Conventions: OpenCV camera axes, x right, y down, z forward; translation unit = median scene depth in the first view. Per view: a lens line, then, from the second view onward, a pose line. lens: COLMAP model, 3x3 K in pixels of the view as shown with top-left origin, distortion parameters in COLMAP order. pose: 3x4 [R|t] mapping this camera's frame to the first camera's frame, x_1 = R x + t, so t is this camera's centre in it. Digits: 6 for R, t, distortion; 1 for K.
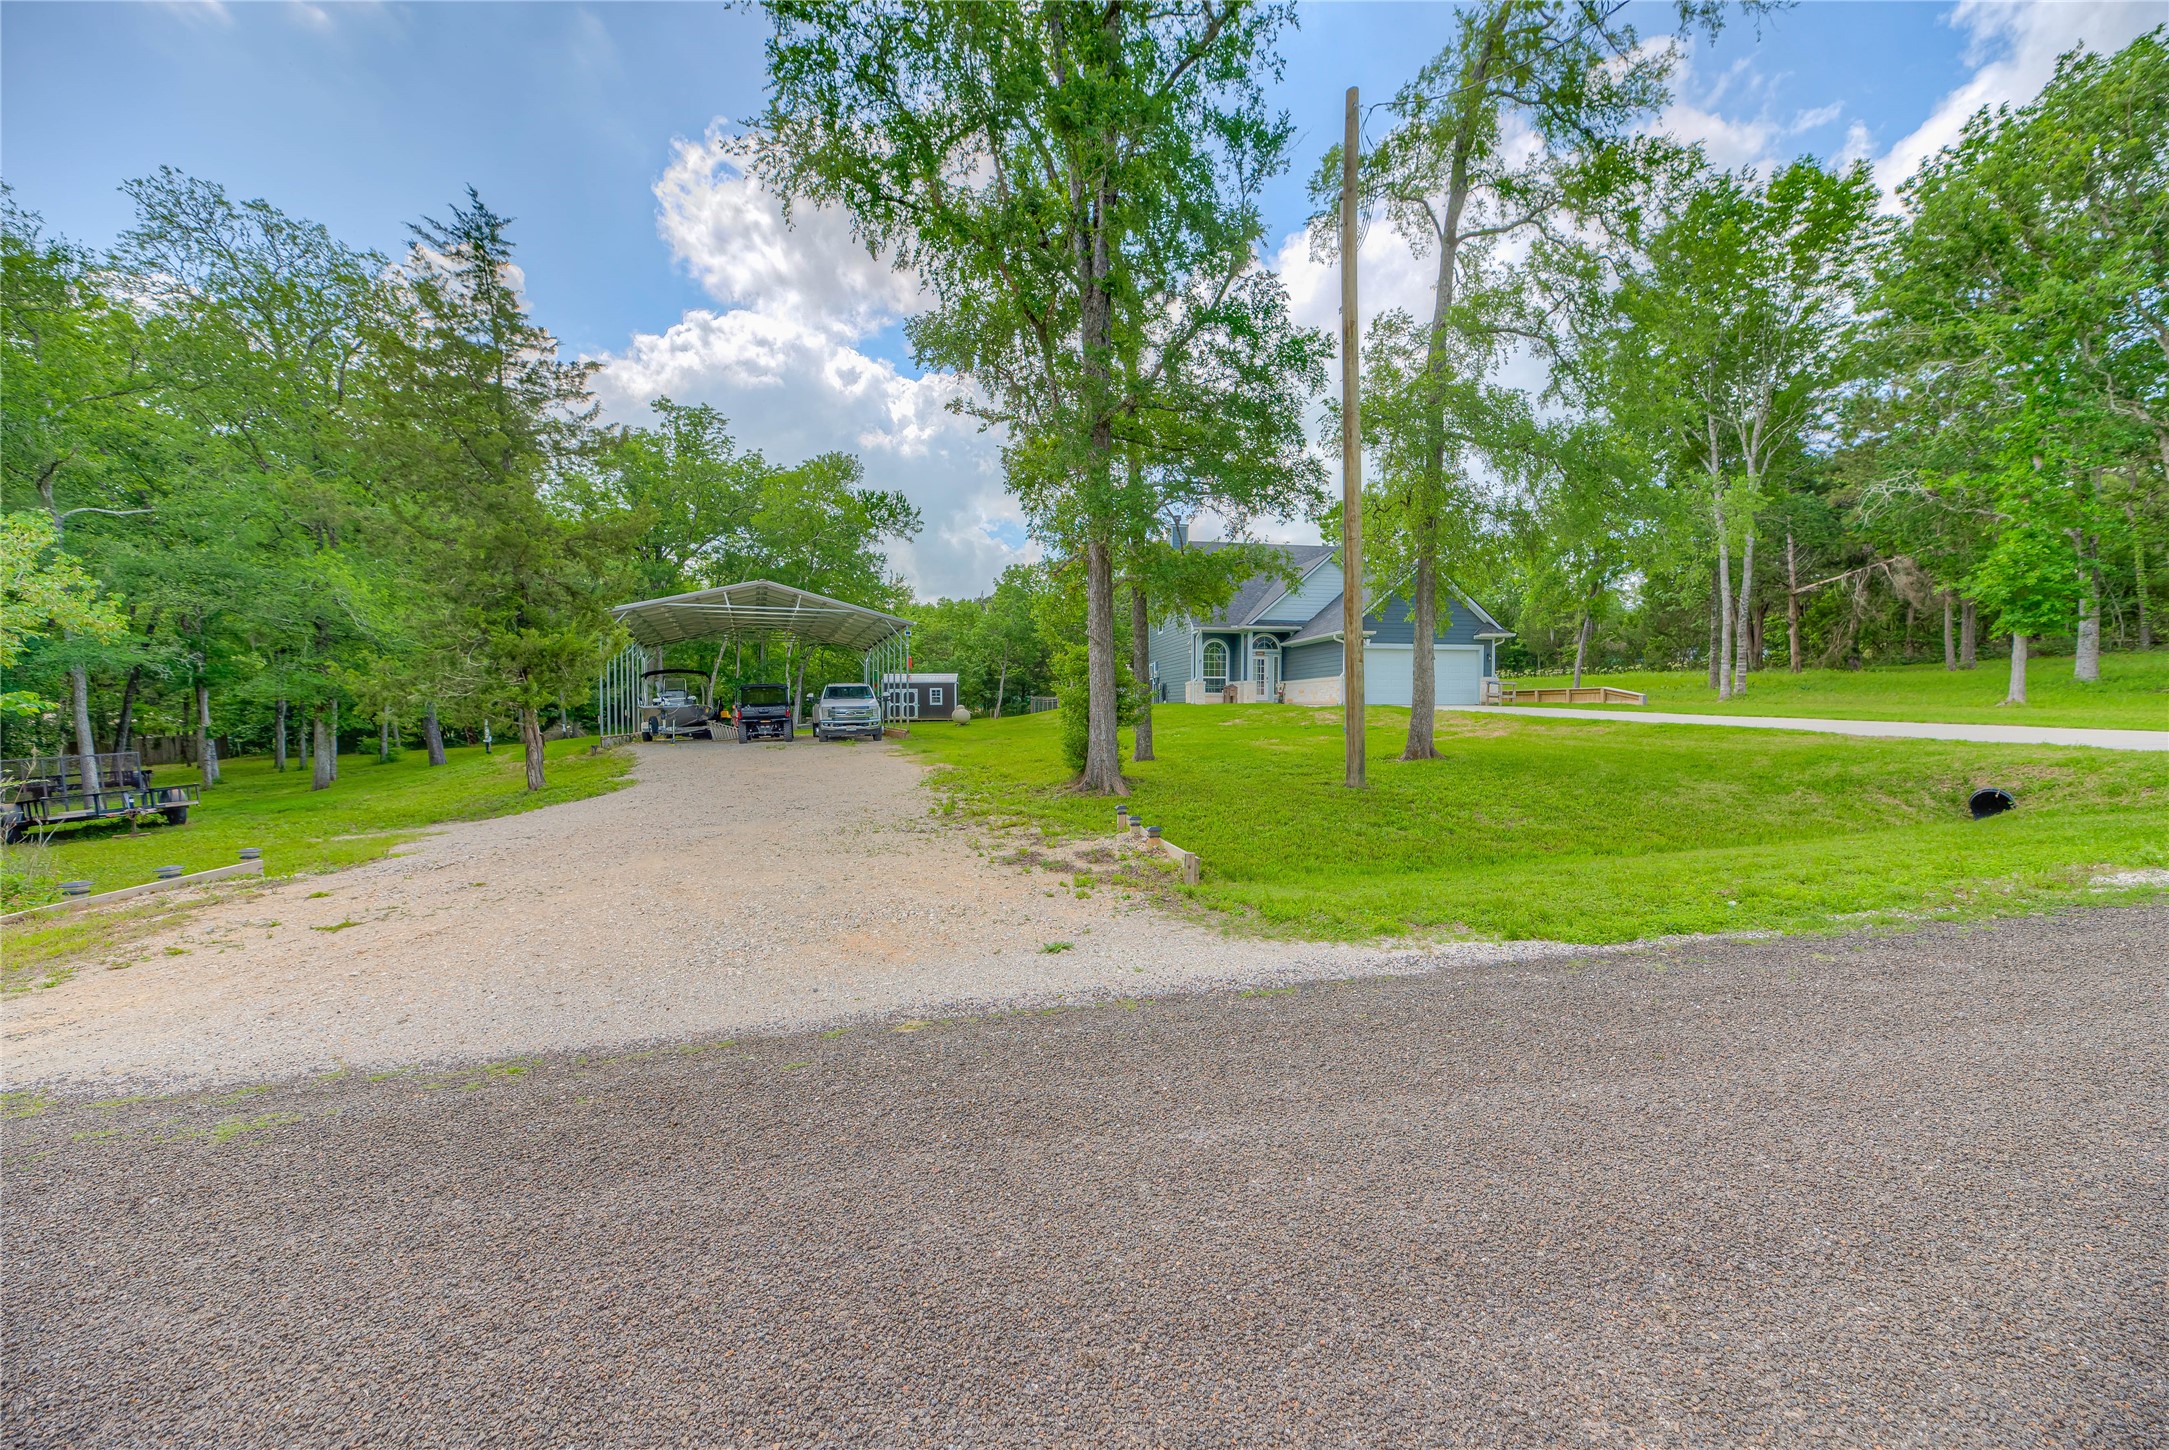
lens RADIAL K [[874.3, 0, 1095.4], [0, 874.3, 709.8], [0, 0, 1]] dist [0.010524, -0.000486]
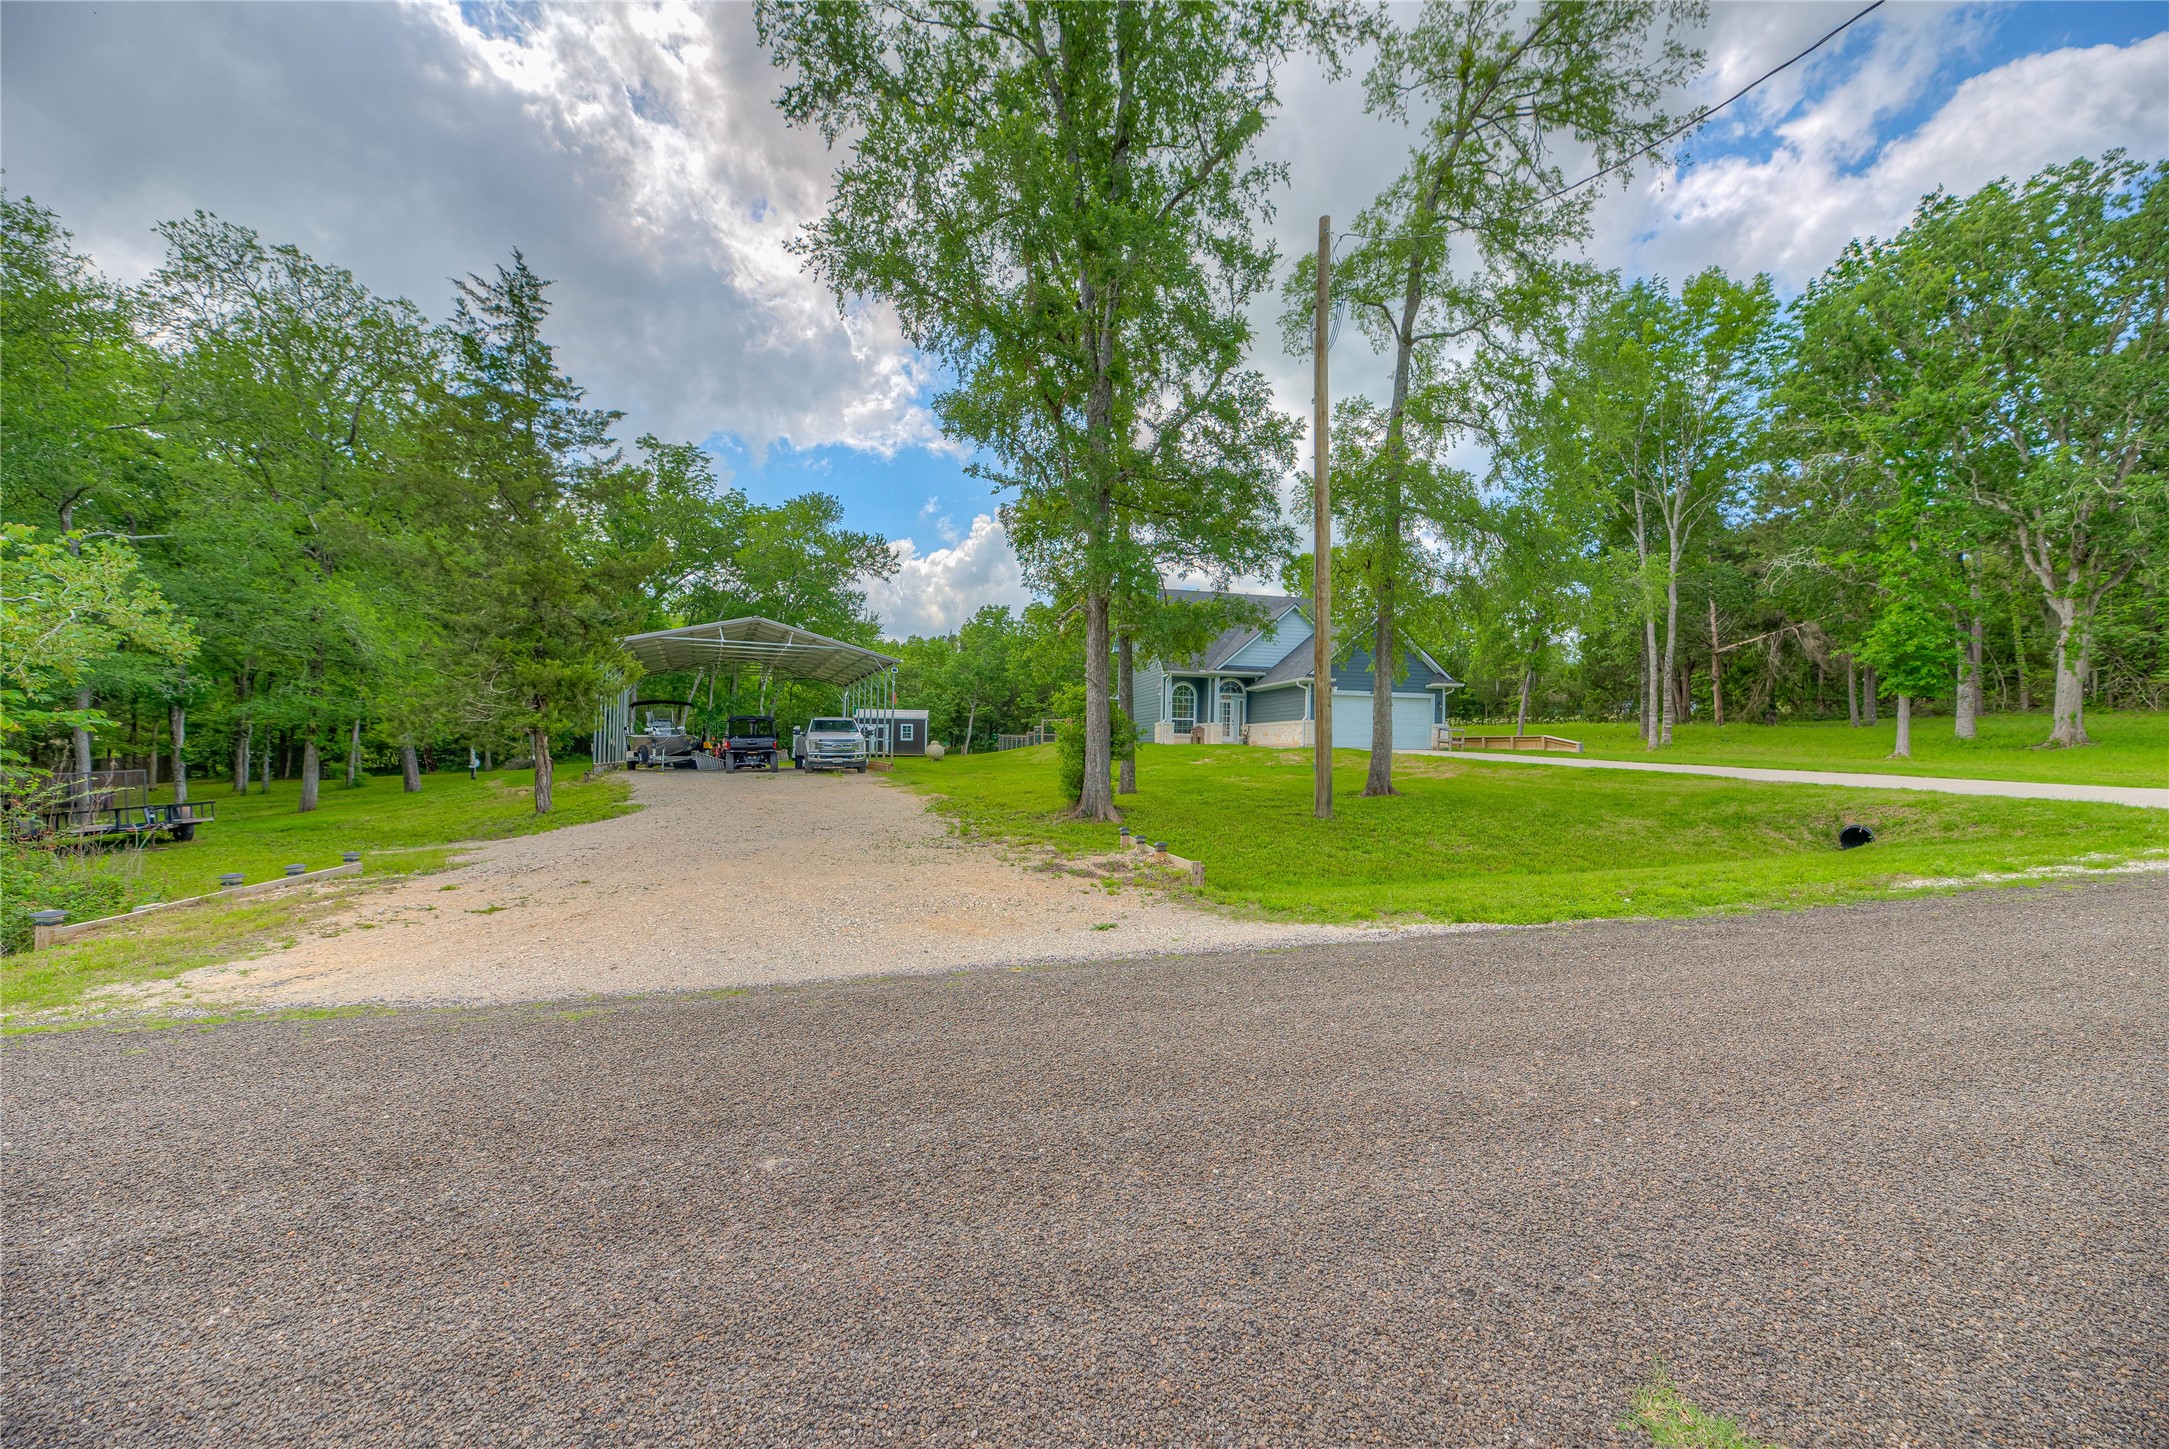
lens RADIAL K [[874.9, 0, 1092.6], [0, 874.9, 706.5], [0, 0, 1]] dist [0.011746, 0.000043]
pose [[0.998775, 0.021387, 0.044631, -0.034252], [-0.019131, 0.998546, -0.050391, 0.005139], [-0.045644, 0.049475, 0.997732, -0.075240]]
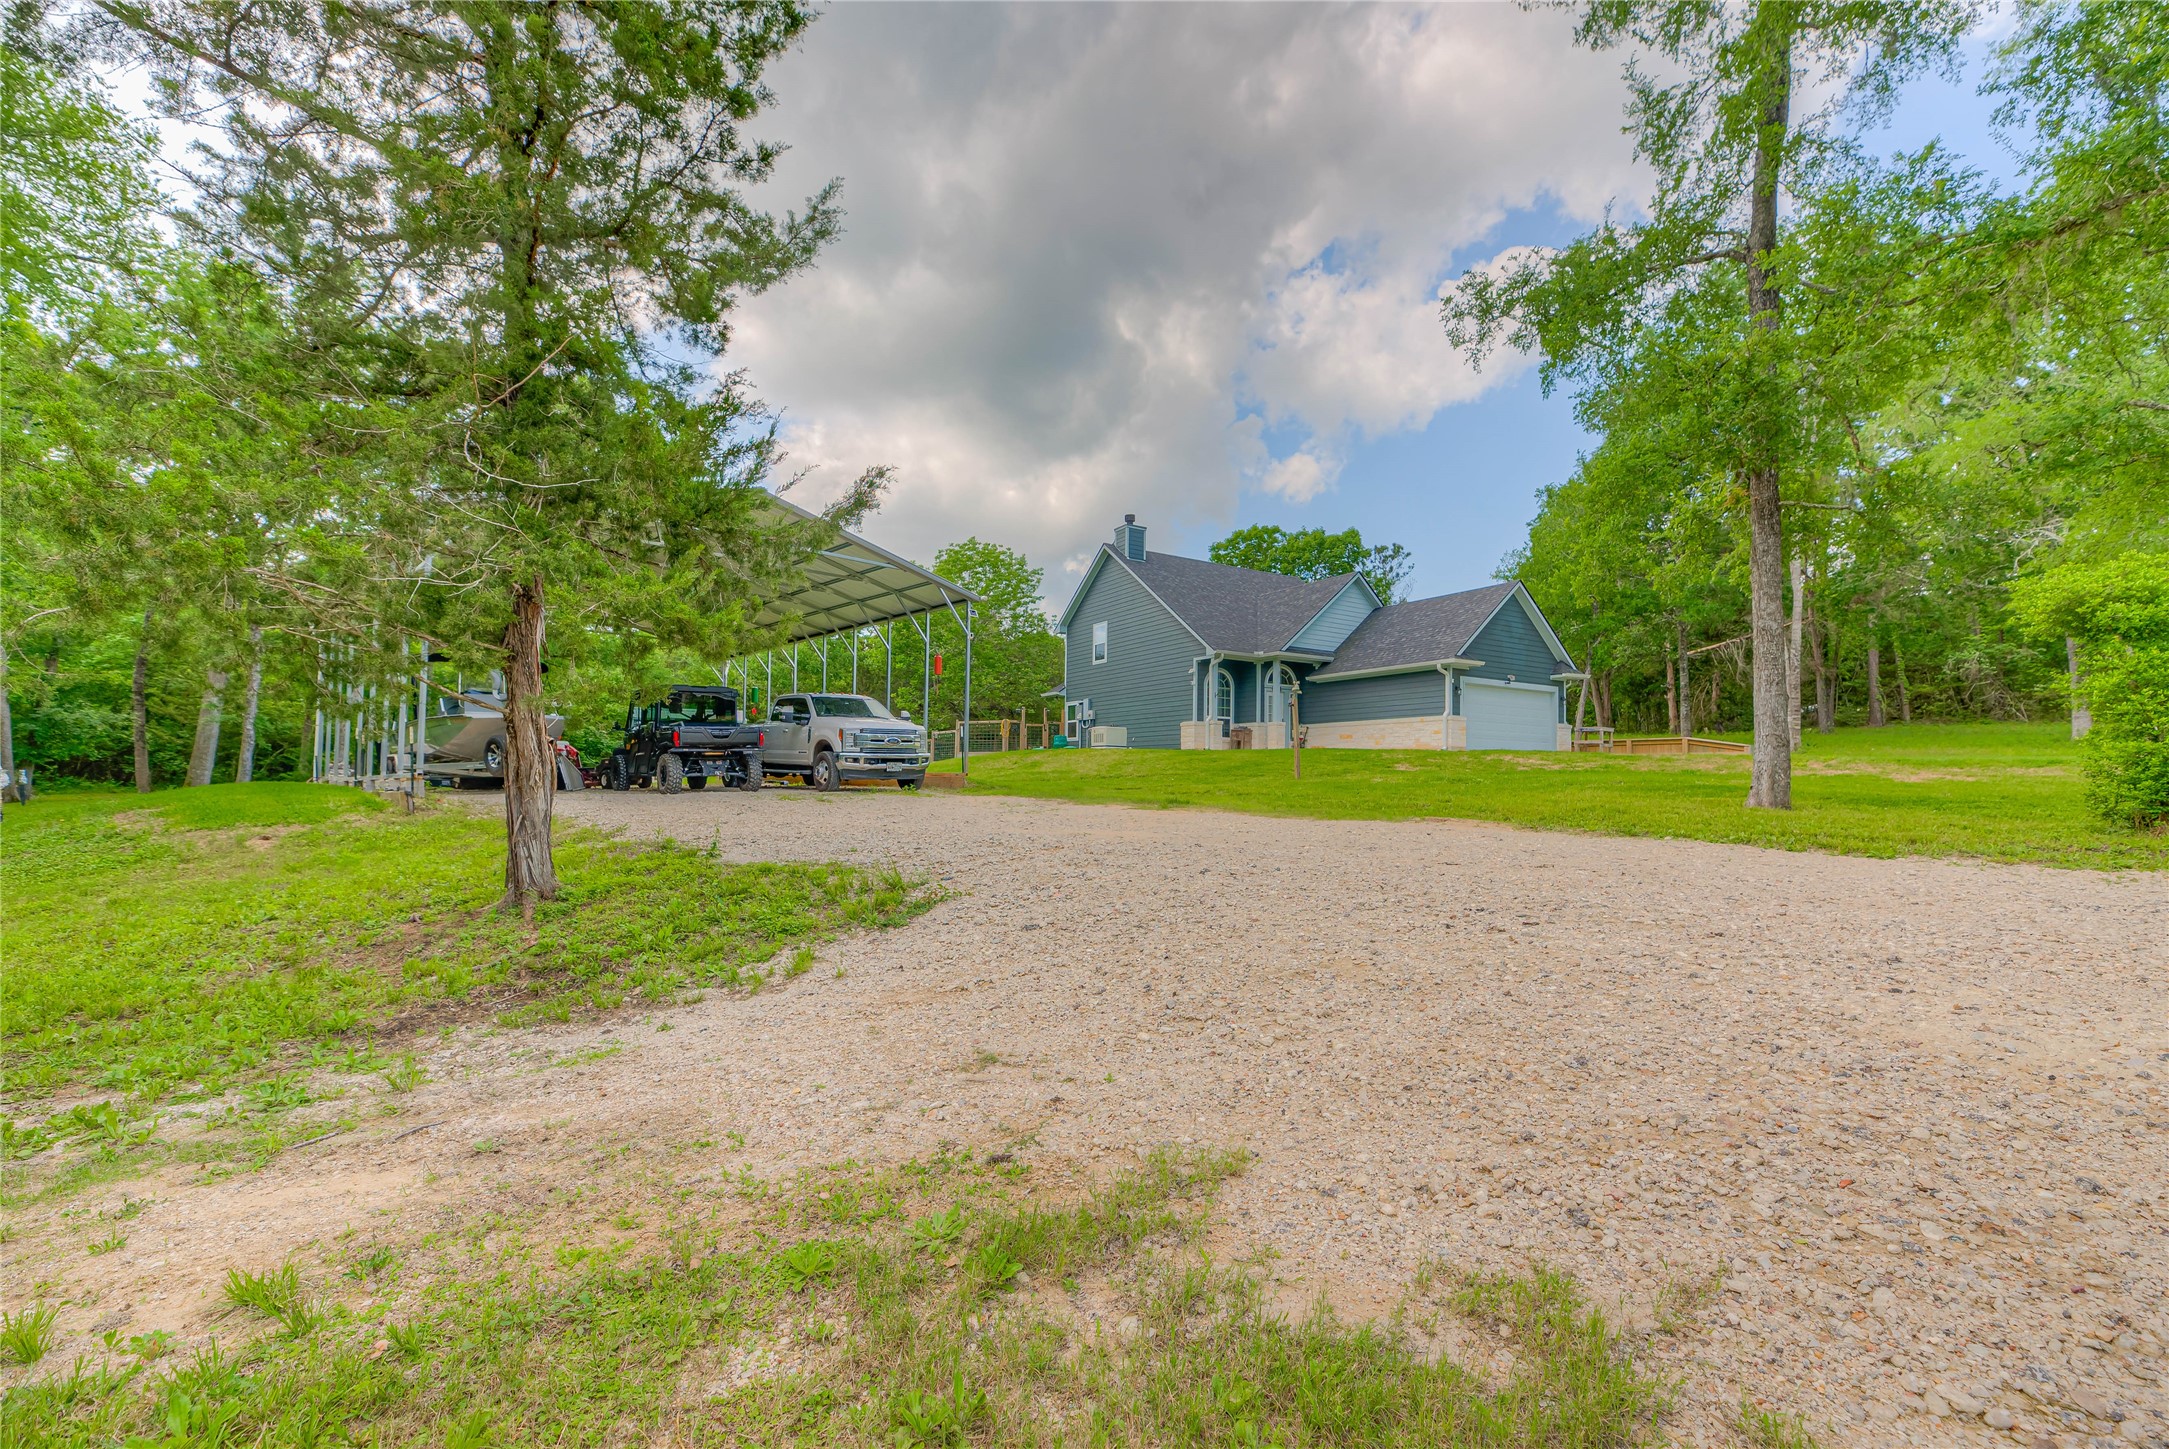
lens RADIAL K [[914.1, 0, 1084.5], [0, 914.1, 724.5], [0, 0, 1]] dist [0.022232, -0.000084]
pose [[0.914887, 0.033865, 0.402288, -0.566067], [-0.009704, 0.998032, -0.061948, 0.040148], [-0.403594, 0.052772, 0.913415, 0.550577]]
